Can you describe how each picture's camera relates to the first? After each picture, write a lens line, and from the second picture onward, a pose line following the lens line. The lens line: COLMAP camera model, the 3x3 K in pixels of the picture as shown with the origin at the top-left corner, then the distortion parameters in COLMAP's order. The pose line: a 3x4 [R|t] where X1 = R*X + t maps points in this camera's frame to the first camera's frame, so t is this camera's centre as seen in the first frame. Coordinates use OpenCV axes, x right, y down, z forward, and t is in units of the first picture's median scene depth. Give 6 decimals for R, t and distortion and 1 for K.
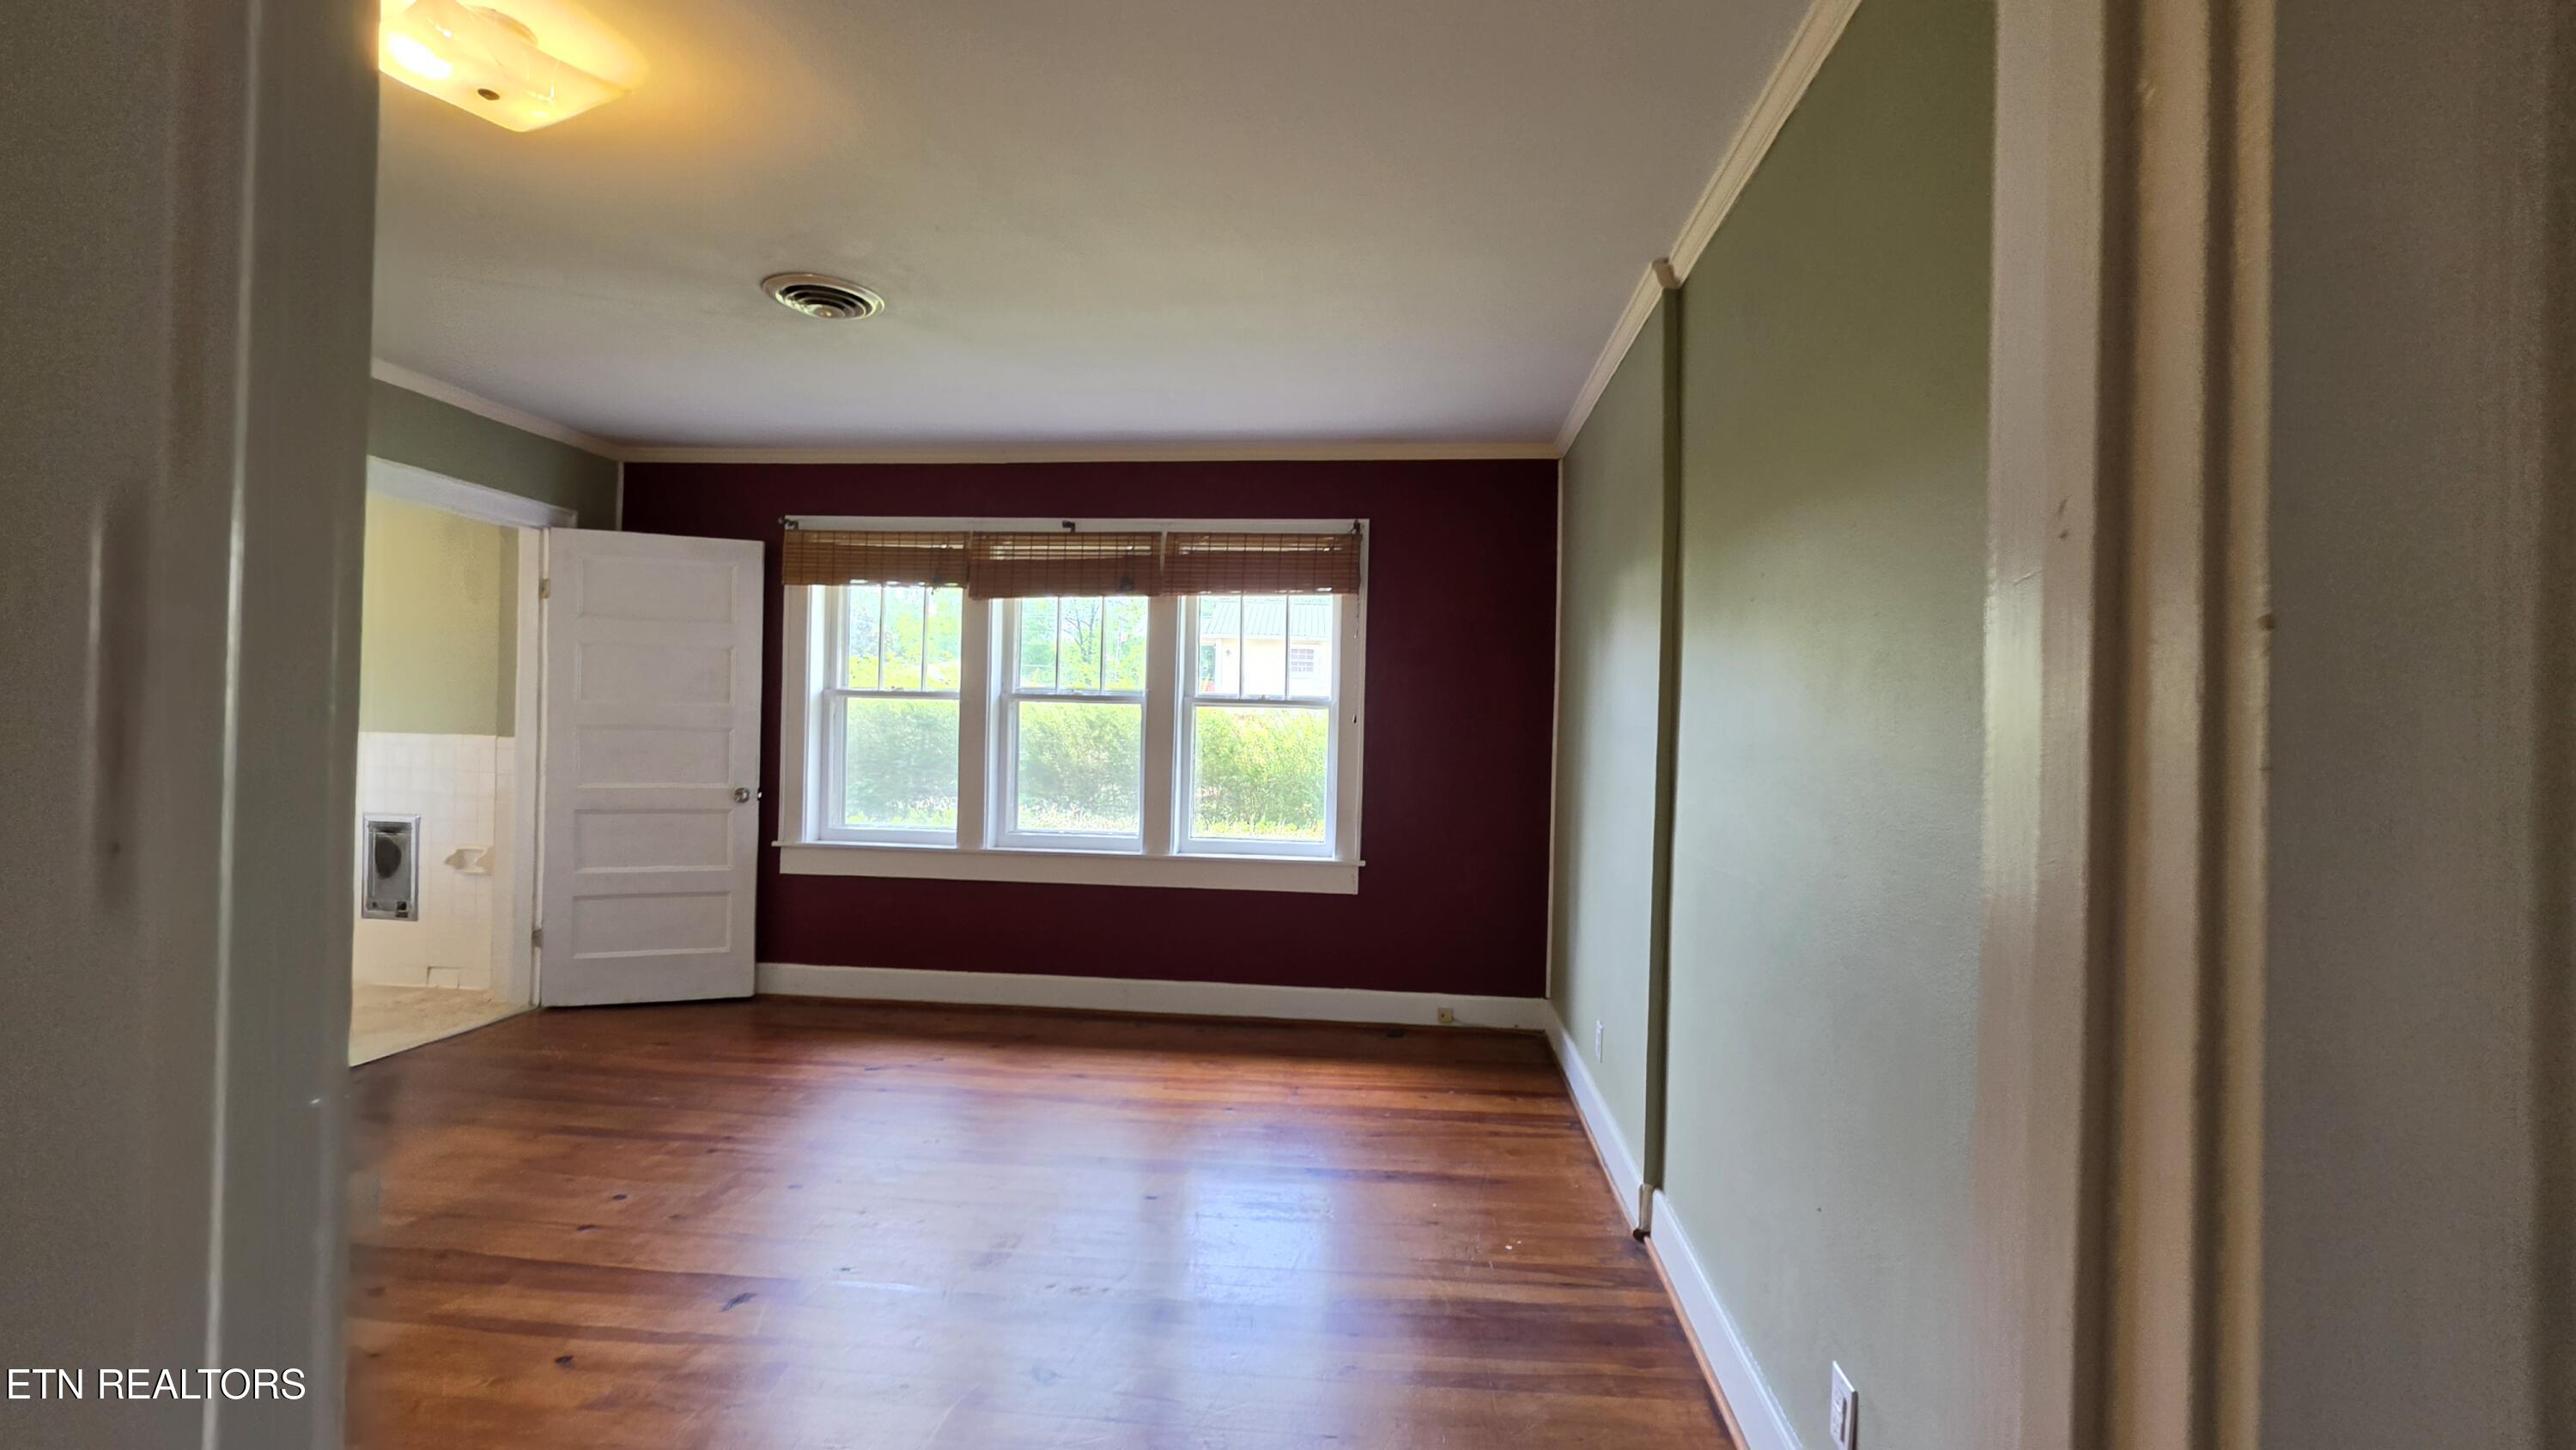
lens RADIAL K [[1038.2, 0, 1313.8], [0, 1038.2, 717.0], [0, 0, 1]] dist [-0.001312, 0.000077]
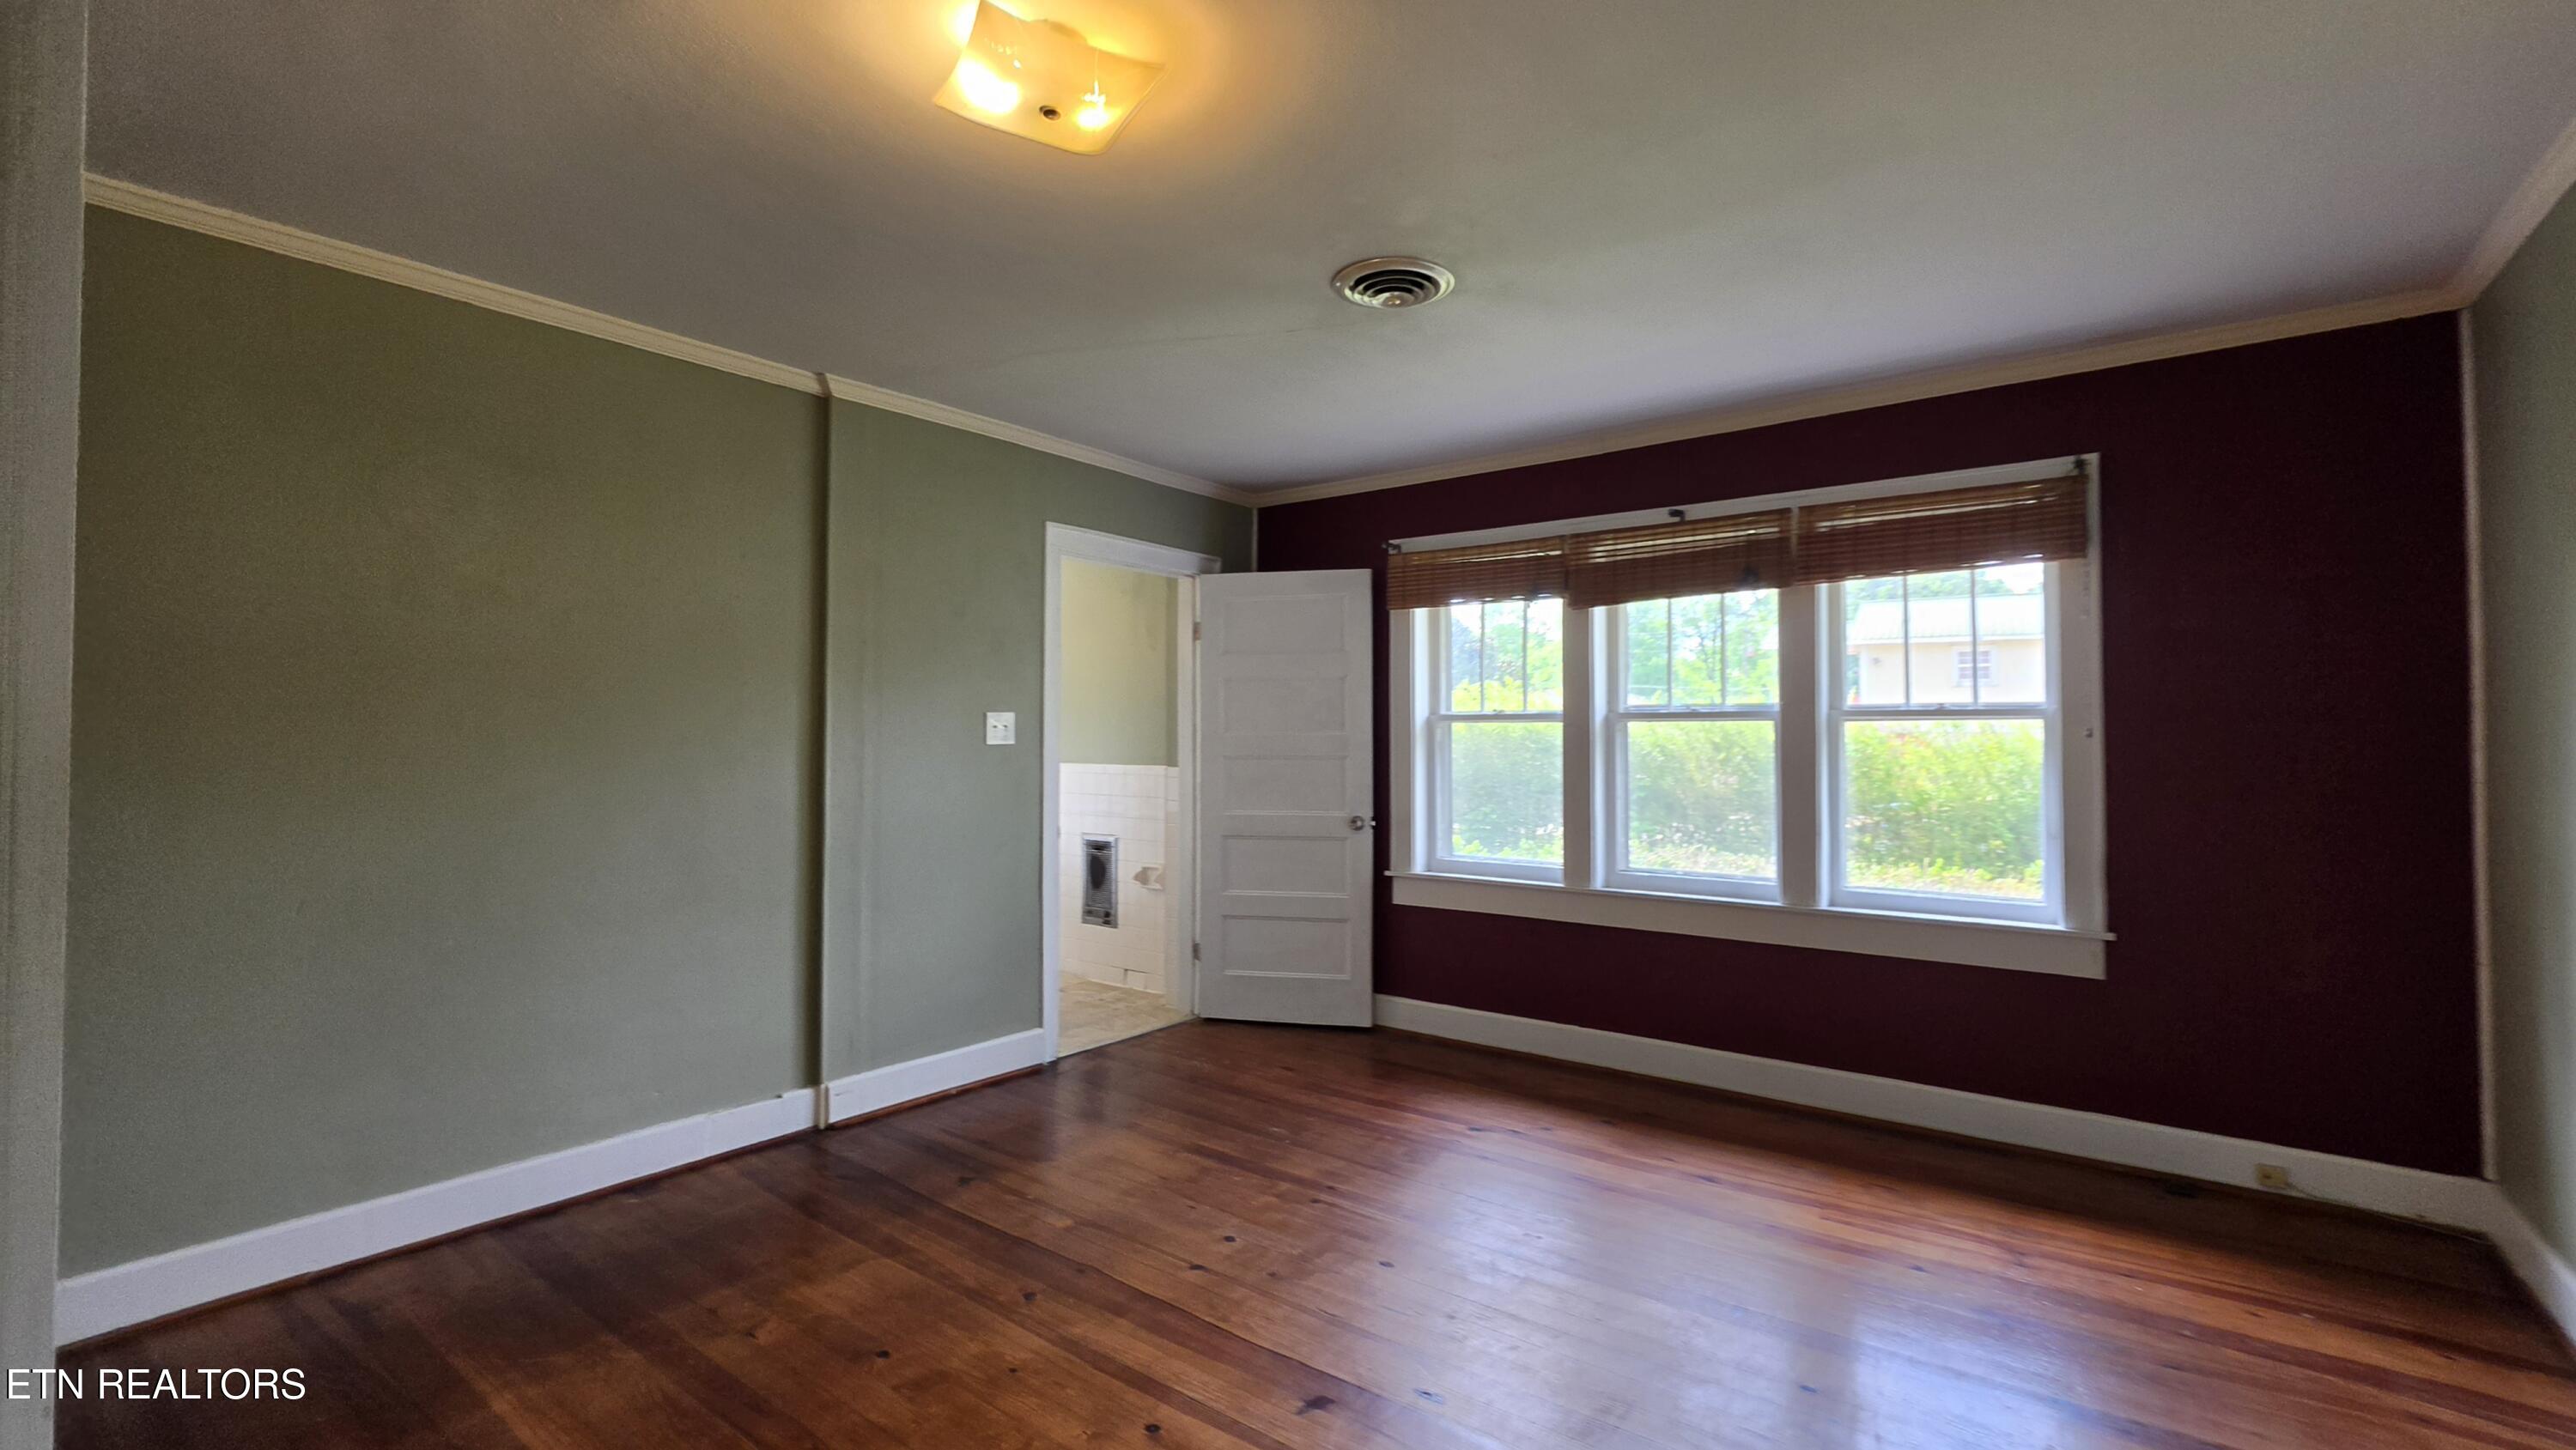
lens RADIAL K [[1067.1, 0, 1386.9], [0, 1067.1, 706.5], [0, 0, 1]] dist [0.008542, 0.000288]
pose [[0.869903, -0.036327, -0.491883, -0.017080], [0.020792, 0.999098, -0.037016, 0.001732], [0.492784, 0.021973, 0.869874, 0.122209]]
